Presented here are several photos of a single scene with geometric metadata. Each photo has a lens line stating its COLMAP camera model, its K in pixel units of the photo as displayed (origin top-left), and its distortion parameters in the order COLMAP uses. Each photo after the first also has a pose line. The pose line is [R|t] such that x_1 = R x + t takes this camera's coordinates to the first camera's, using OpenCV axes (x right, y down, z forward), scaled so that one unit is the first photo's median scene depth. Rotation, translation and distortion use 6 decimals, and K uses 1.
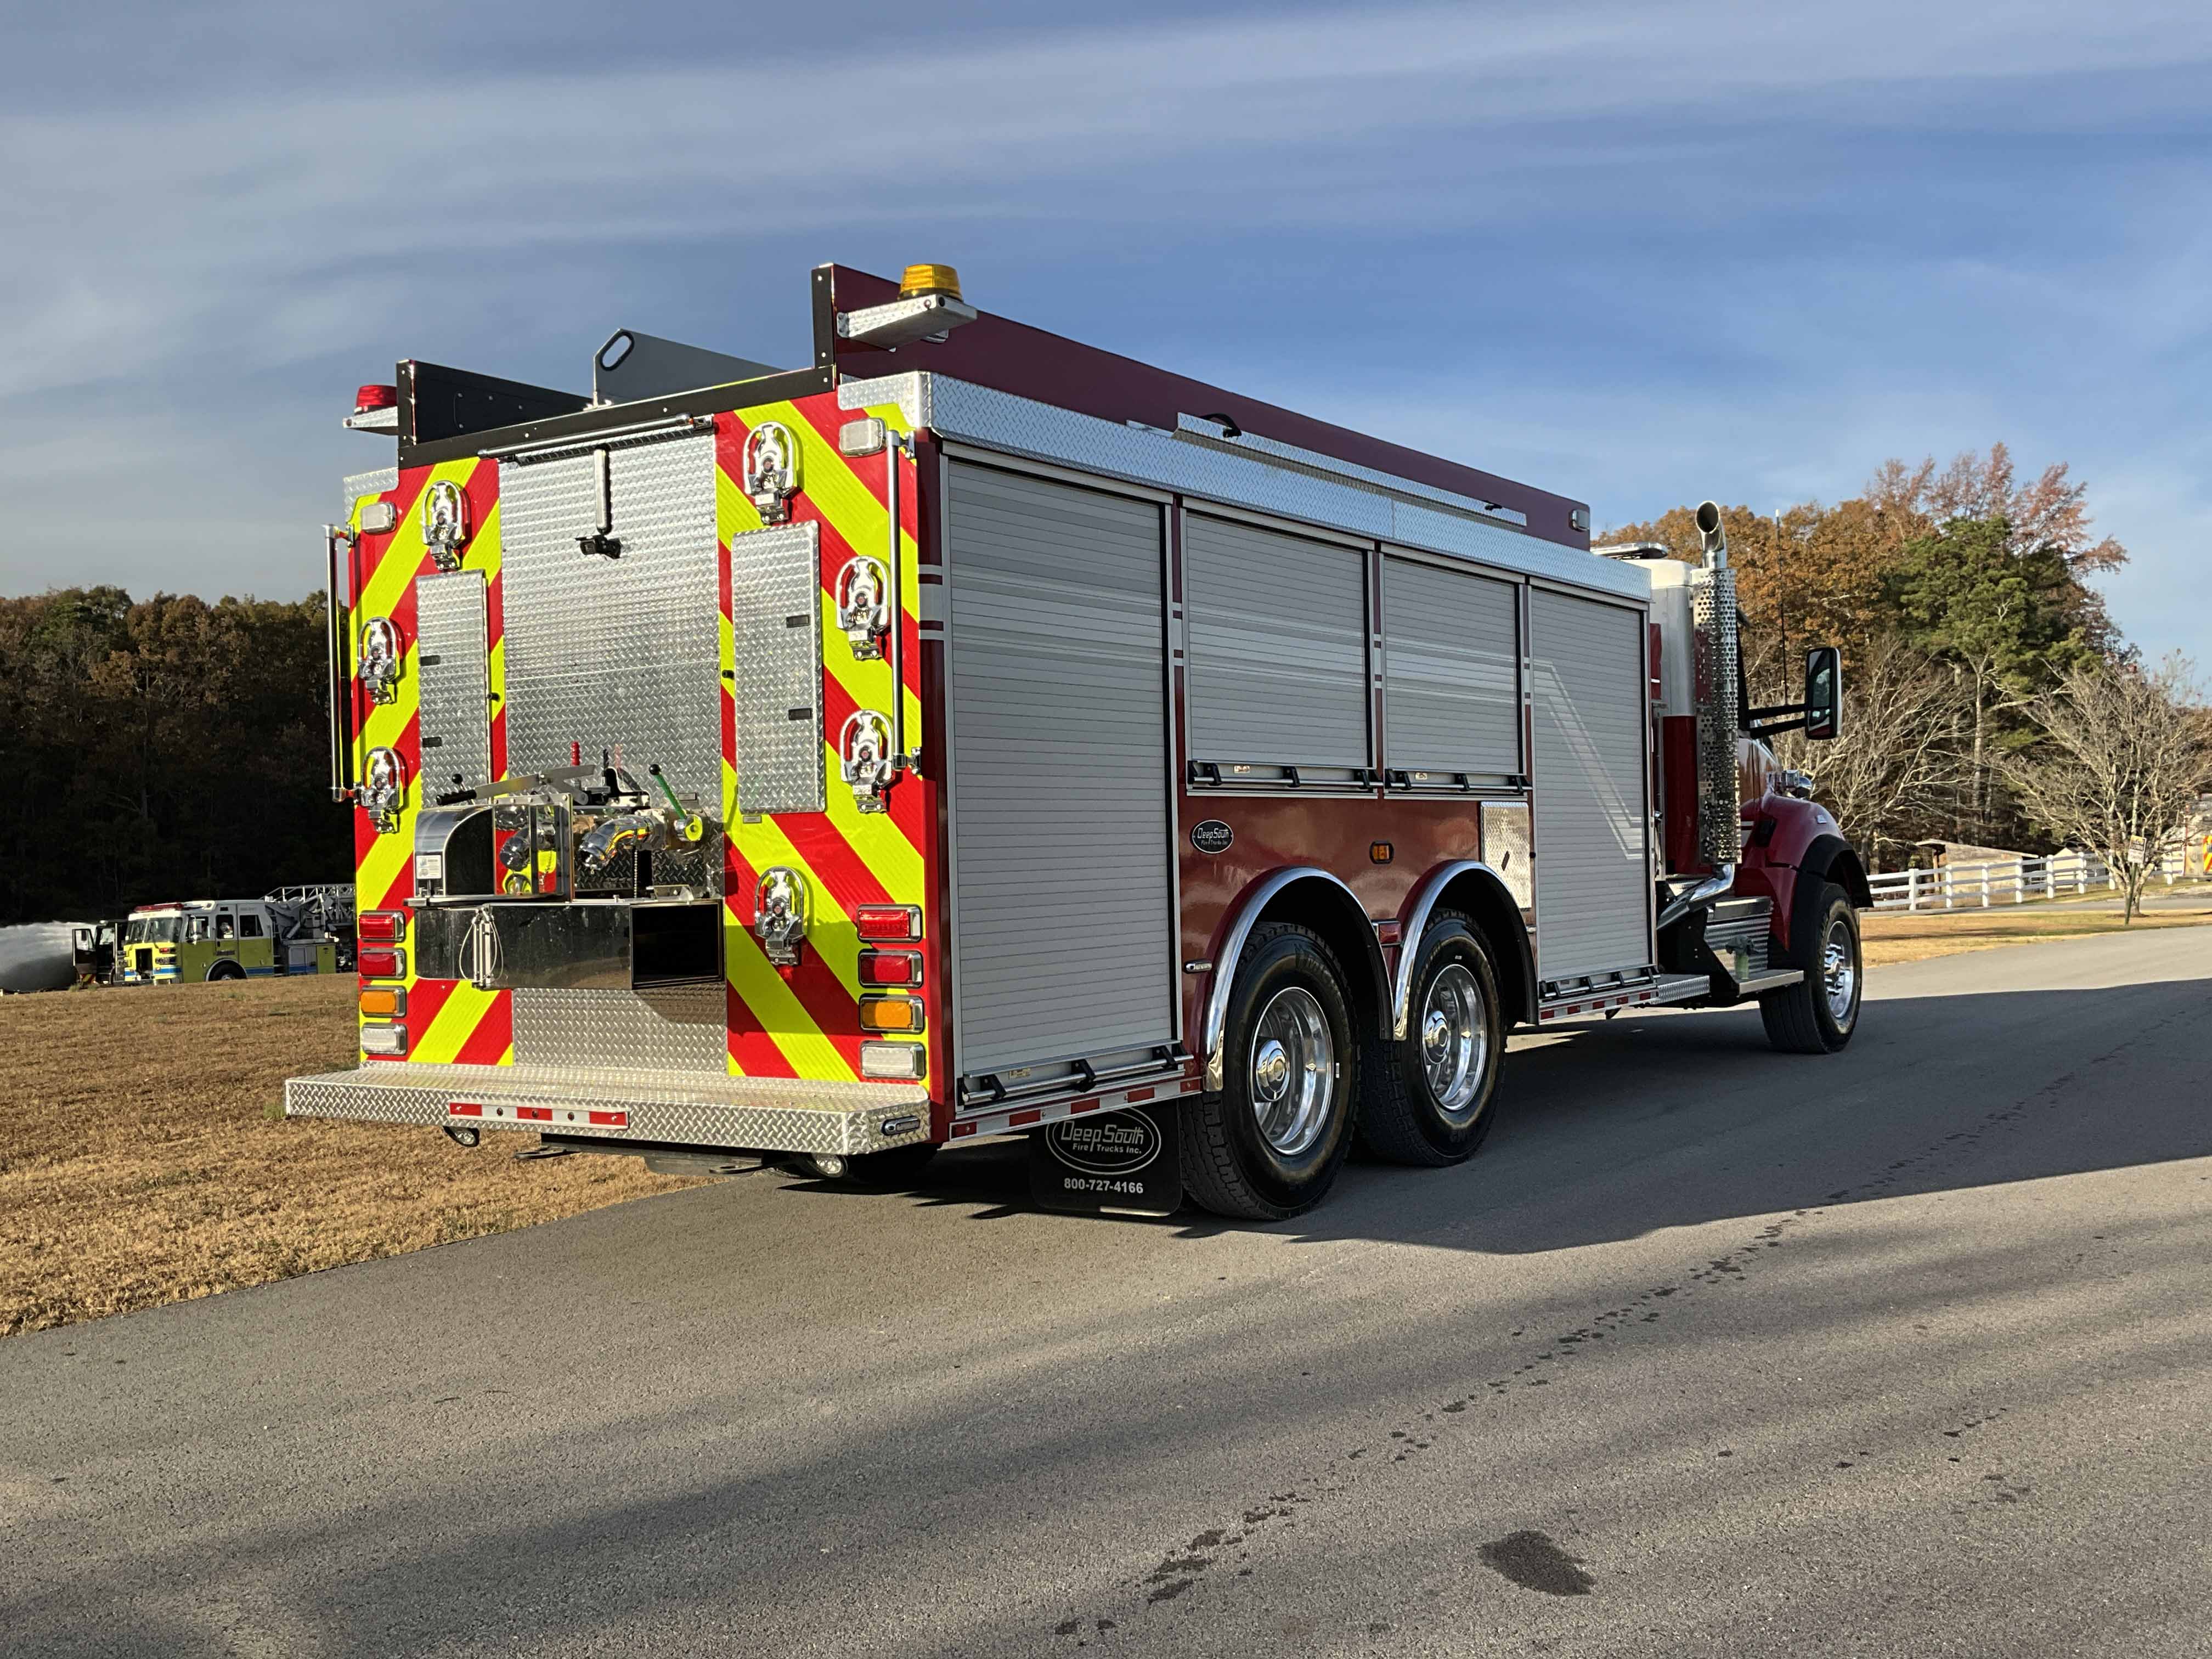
lens RADIAL K [[2113.1, 0, 1106.0], [0, 2113.1, 829.5], [0, 0, 1]] dist [0.091998, -0.000012]
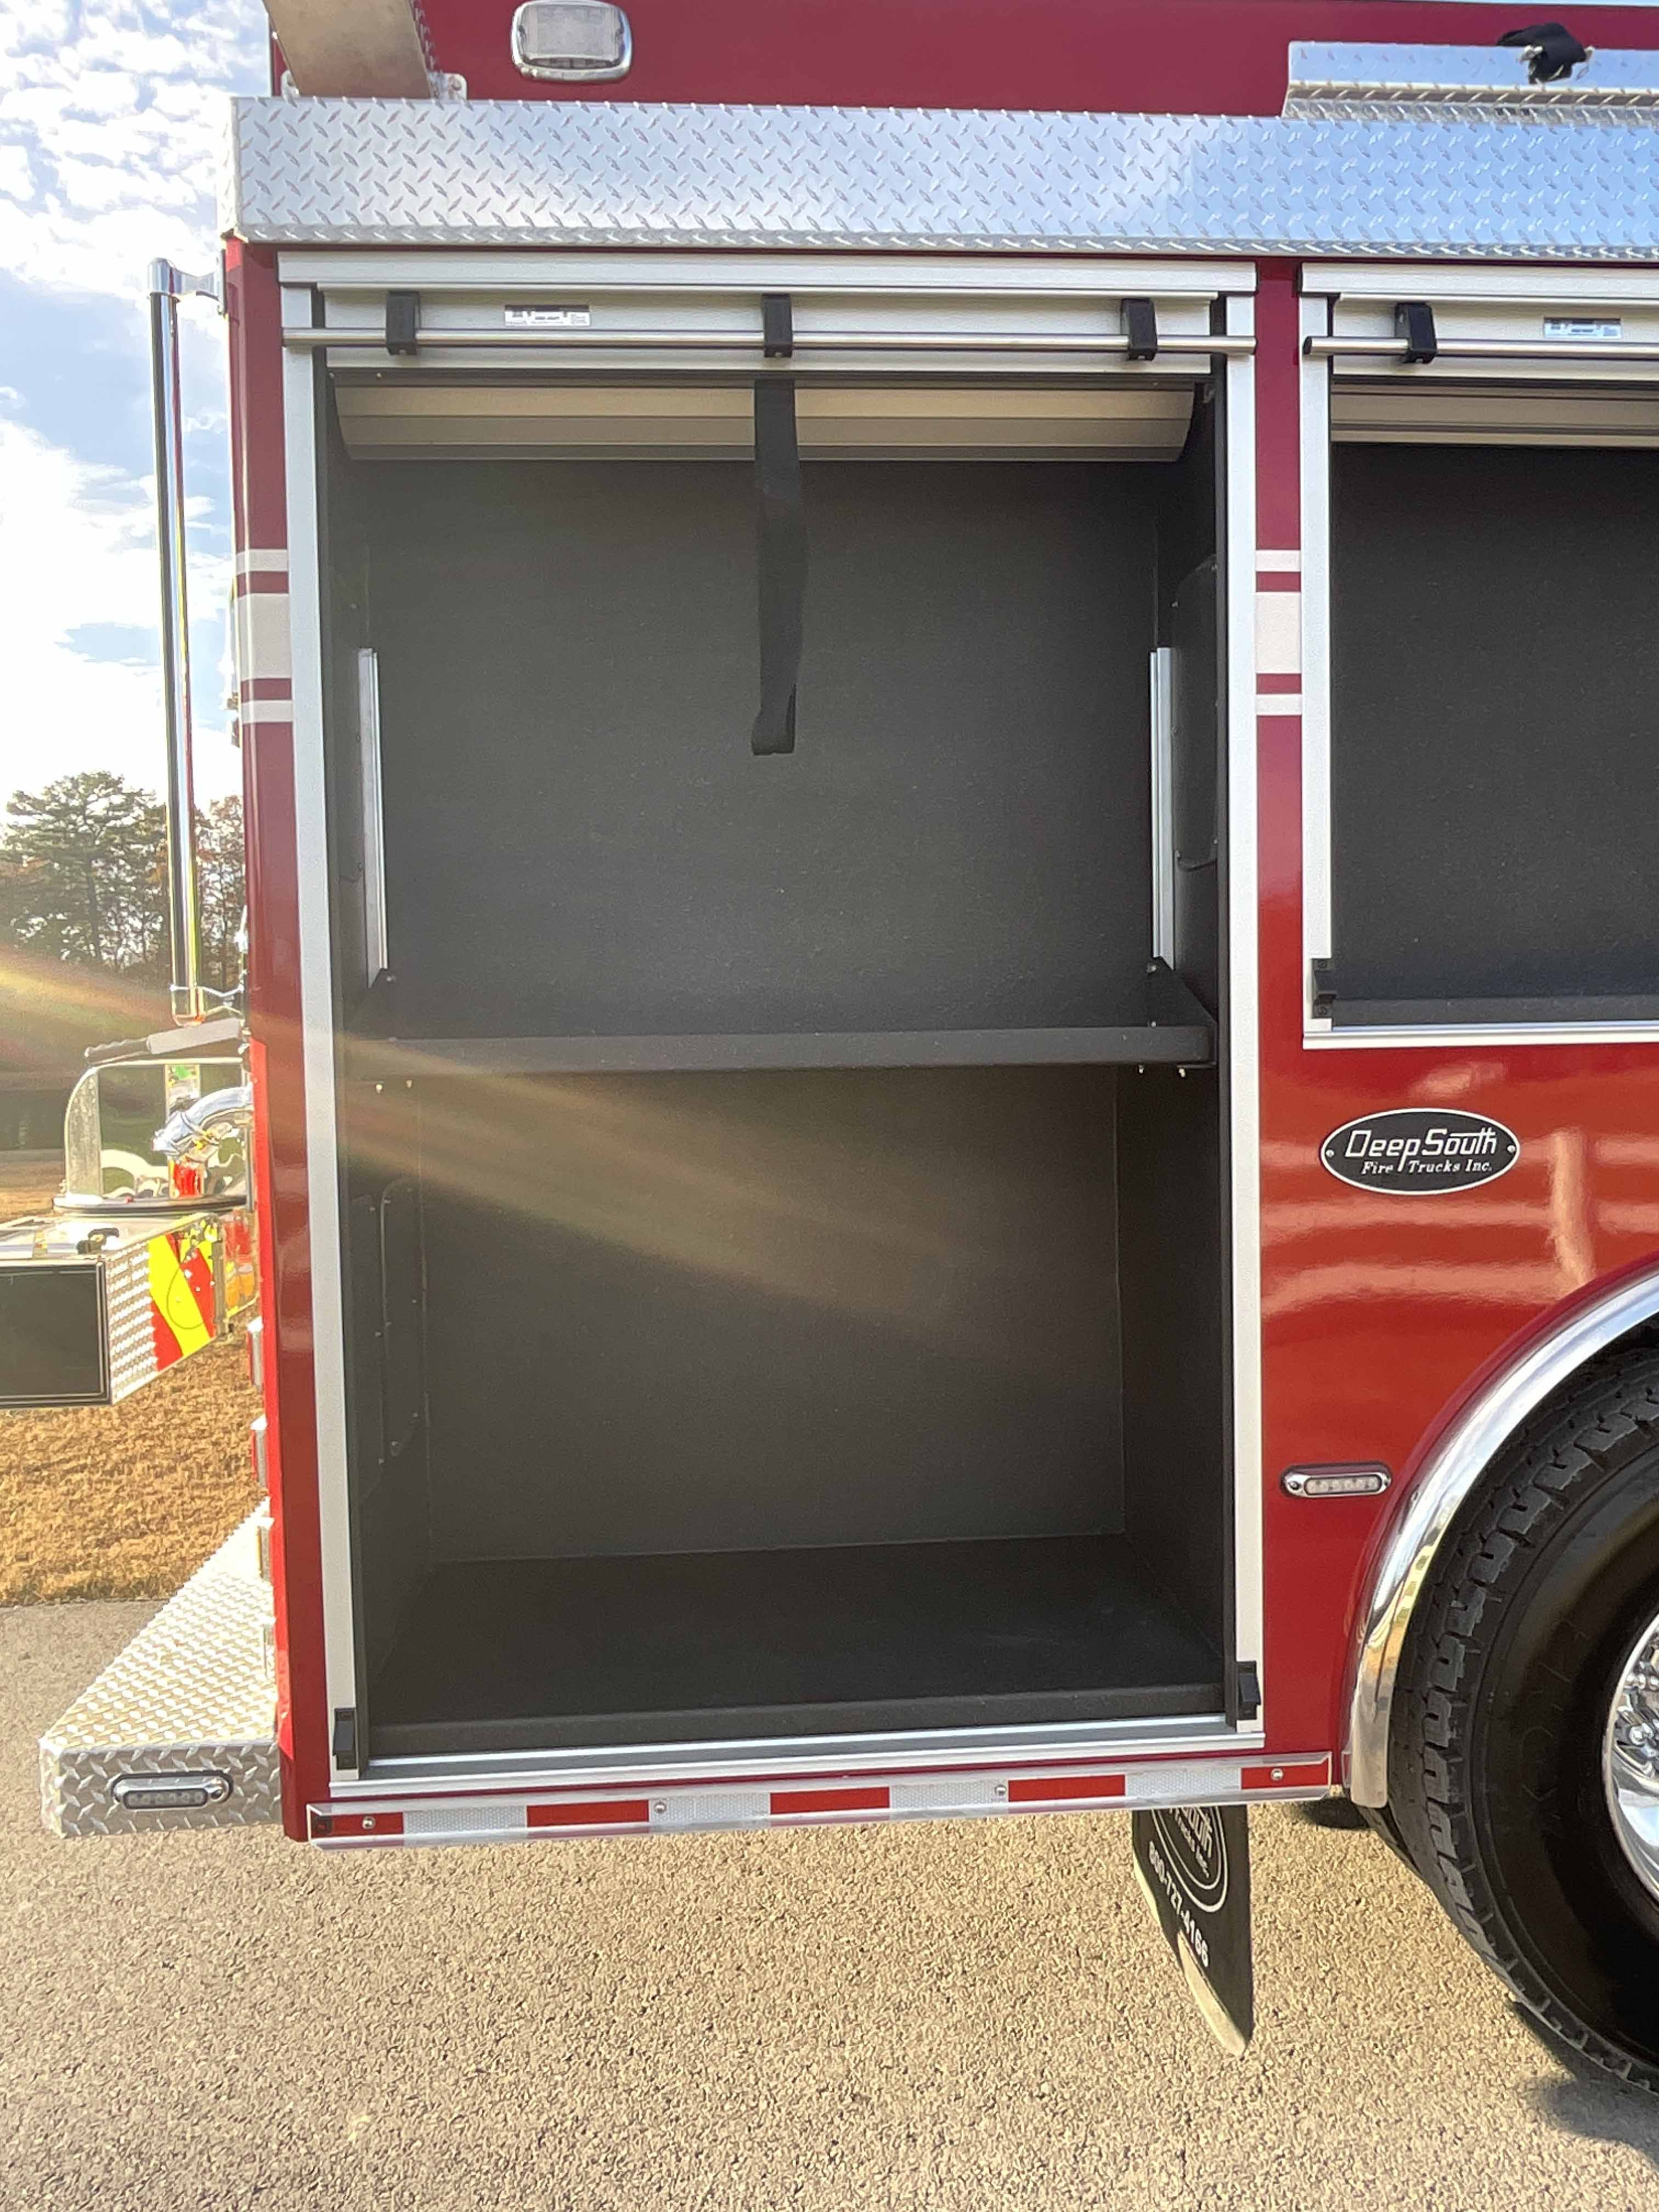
lens RADIAL K [[2072.5, 0, 829.5], [0, 2072.5, 1106.0], [0, 0, 1]] dist [-0.003051, -0.007645]
pose [[0.627498, 0.052266, -0.776862, 0.276991], [0.009685, 0.997143, 0.074908, -0.034270], [0.778558, -0.054529, 0.625200, 0.681497]]
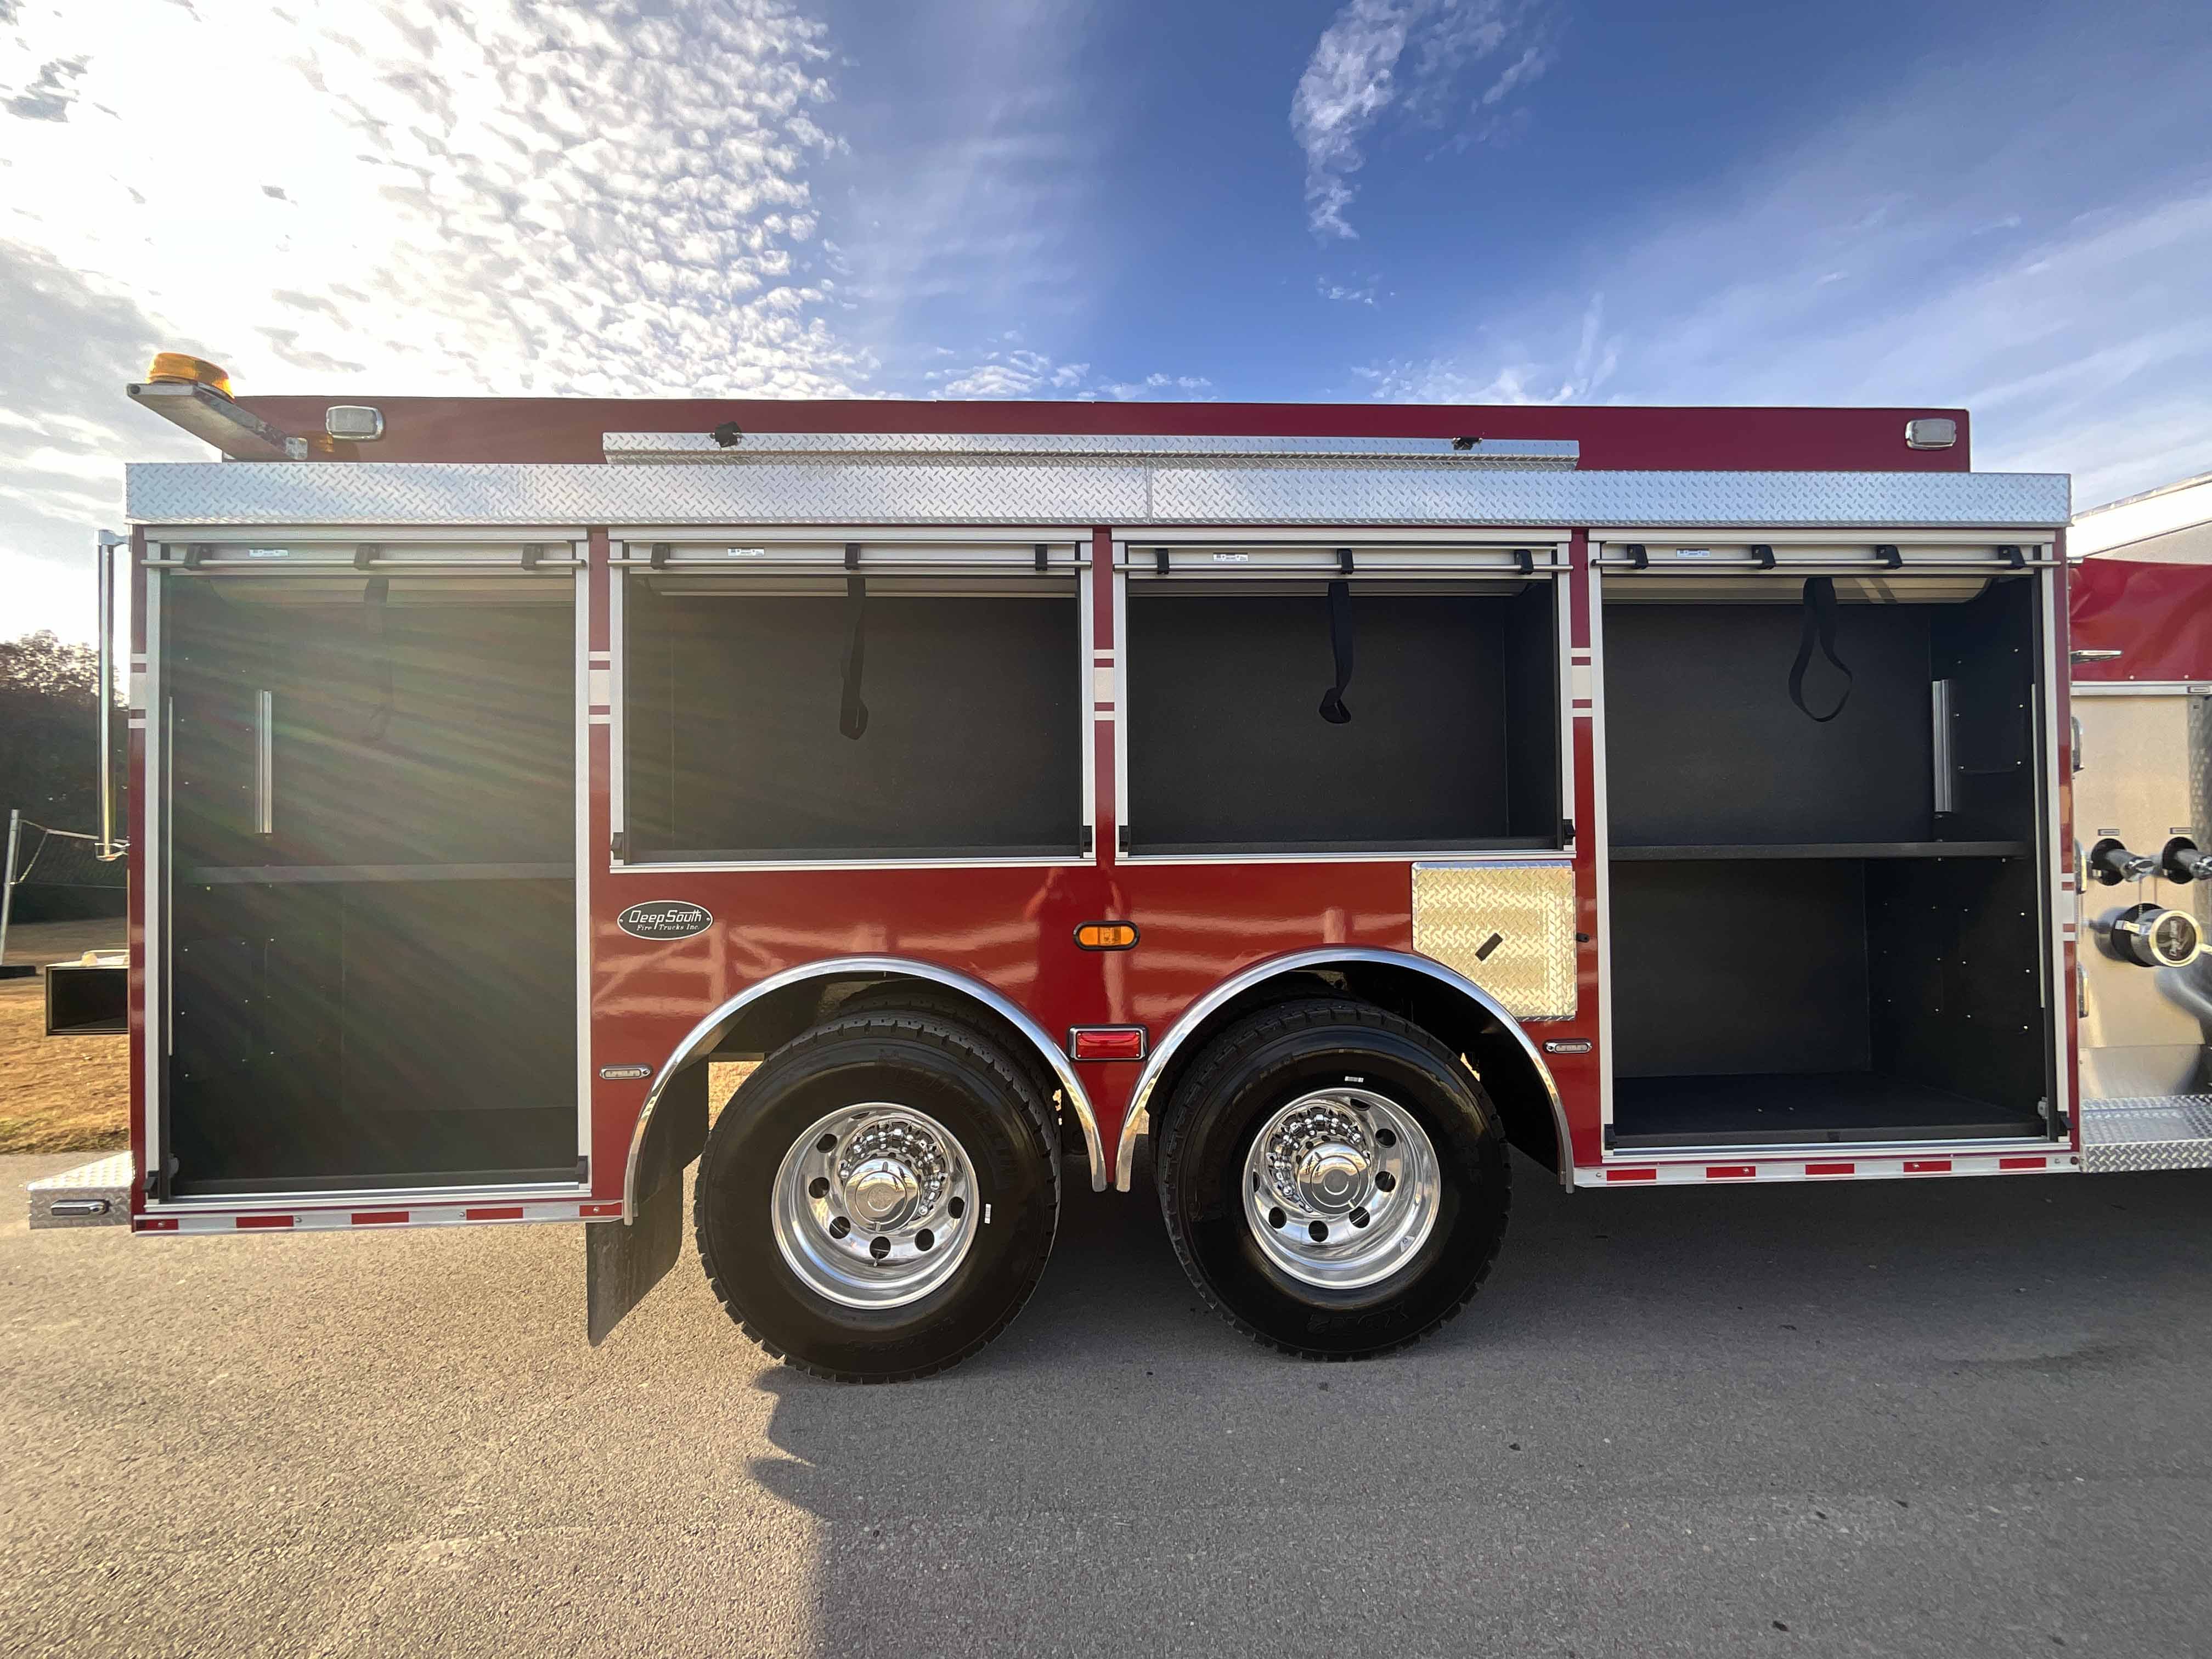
lens RADIAL K [[890.2, 0, 1106.0], [0, 890.2, 829.5], [0, 0, 1]] dist [-0.001727, -0.000424]
pose [[0.600862, 0.005290, -0.799335, 0.444133], [0.007126, 0.999903, 0.011974, -0.036156], [0.799321, -0.012891, 0.600766, 0.929588]]
